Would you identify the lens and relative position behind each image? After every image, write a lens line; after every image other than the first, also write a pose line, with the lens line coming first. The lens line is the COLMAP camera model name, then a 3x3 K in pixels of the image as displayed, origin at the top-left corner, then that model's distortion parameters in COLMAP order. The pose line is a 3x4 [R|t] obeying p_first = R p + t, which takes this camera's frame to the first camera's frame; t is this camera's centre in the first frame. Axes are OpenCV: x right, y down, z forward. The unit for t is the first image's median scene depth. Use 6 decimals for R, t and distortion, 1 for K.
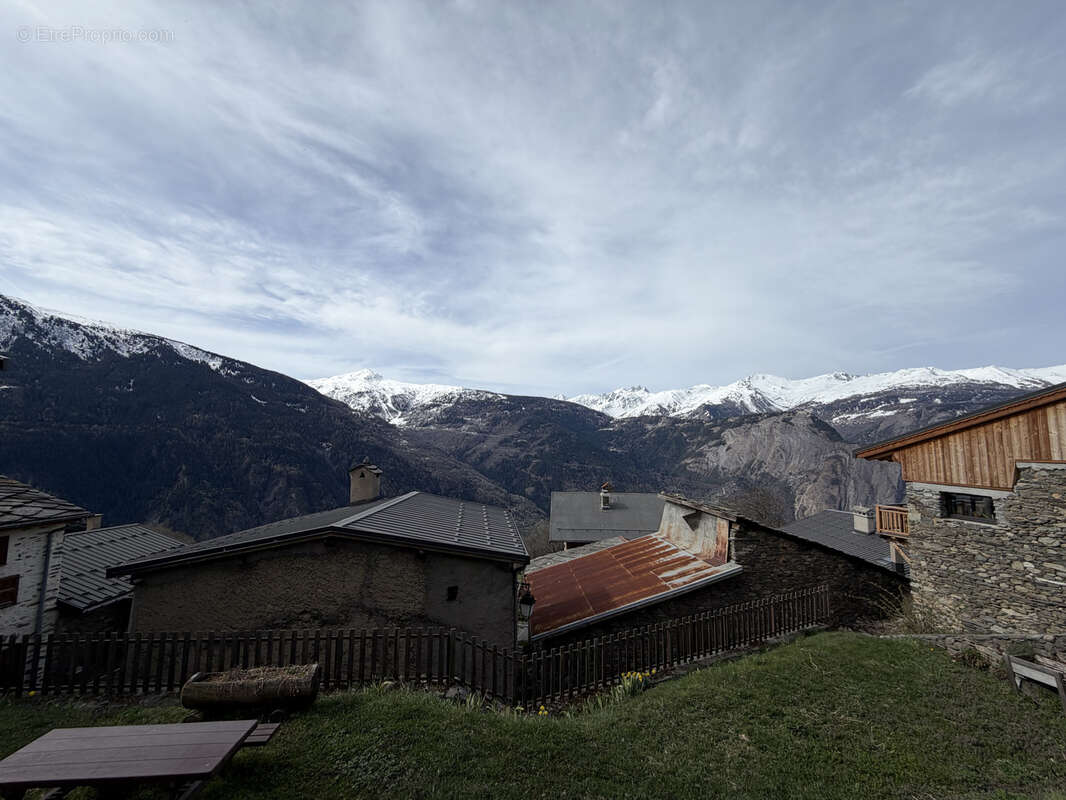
lens RADIAL K [[423.6, 0, 528.4], [0, 423.6, 400.8], [0, 0, 1]] dist [-0.000001, 0.000348]
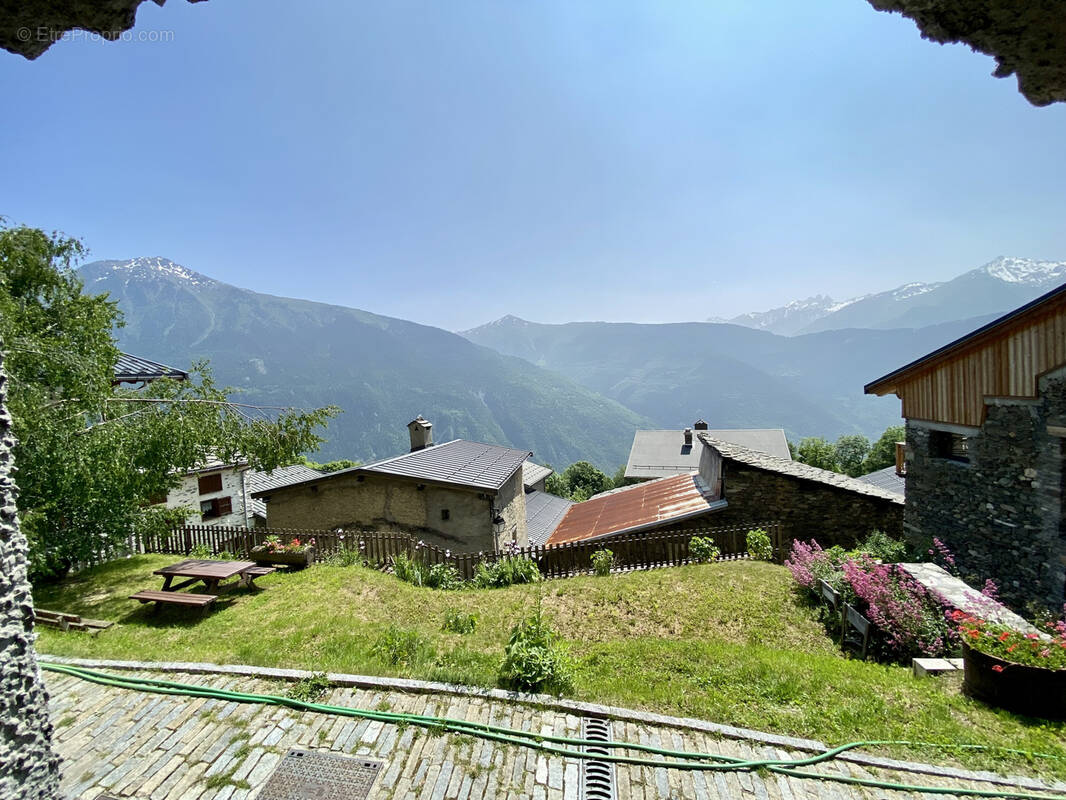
lens RADIAL K [[440.5, 0, 533.0], [0, 440.5, 400.0], [0, 0, 1]] dist [0.027260, -0.021428]
pose [[0.941051, -0.053631, -0.333985, 0.382000], [0.102493, 0.986145, 0.130433, -0.049483], [0.322362, -0.156975, 0.933510, -0.131991]]
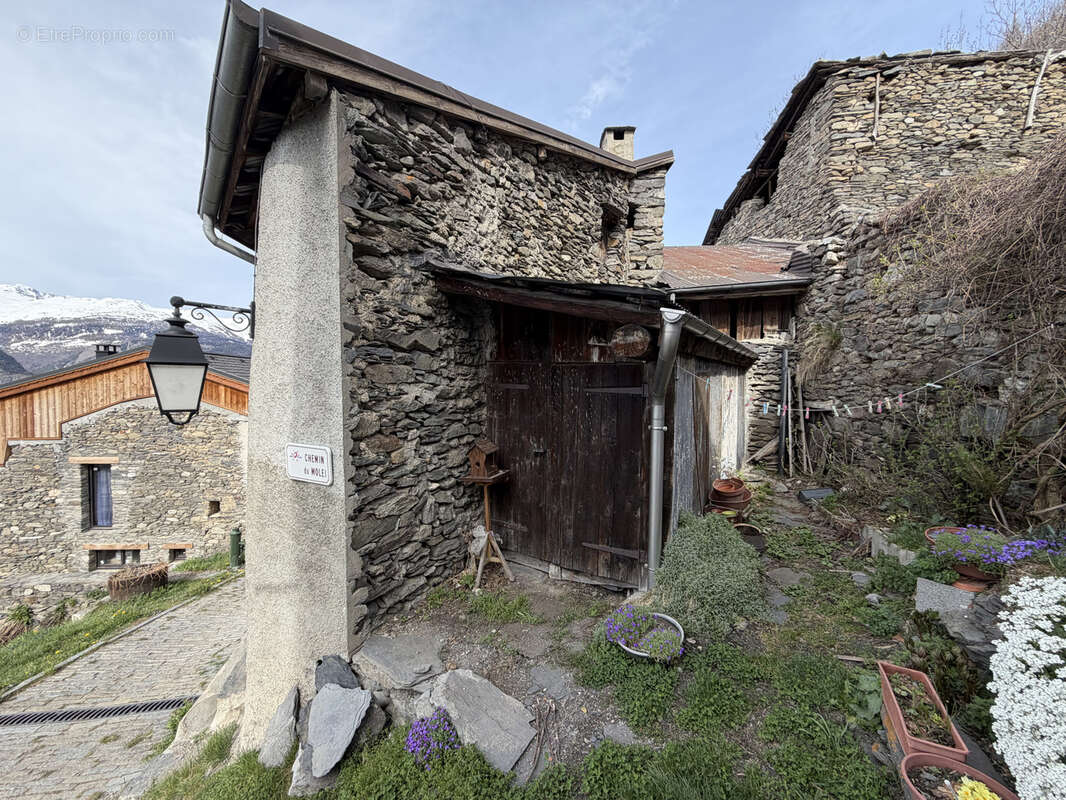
lens RADIAL K [[422.3, 0, 533.0], [0, 422.3, 400.0], [0, 0, 1]] dist [-0.000721, 0.000020]
pose [[0.062549, -0.048190, 0.996878, 0.101259], [-0.108605, 0.992574, 0.054796, -0.114316], [-0.992115, -0.111694, 0.056850, -0.275575]]
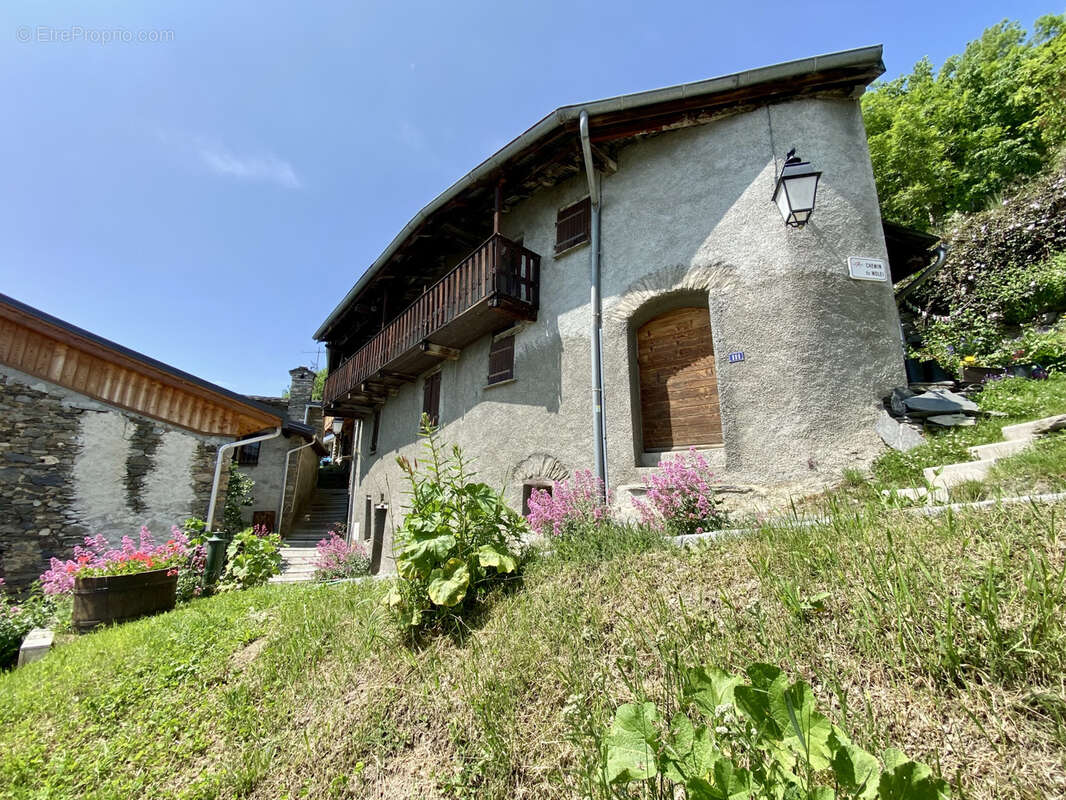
lens RADIAL K [[440.5, 0, 533.0], [0, 440.5, 400.0], [0, 0, 1]] dist [0.027260, -0.021428]
pose [[-0.545867, 0.194880, 0.814893, 0.165099], [-0.079653, 0.956100, -0.282006, 0.114900], [-0.834077, -0.218846, -0.506381, 0.138614]]
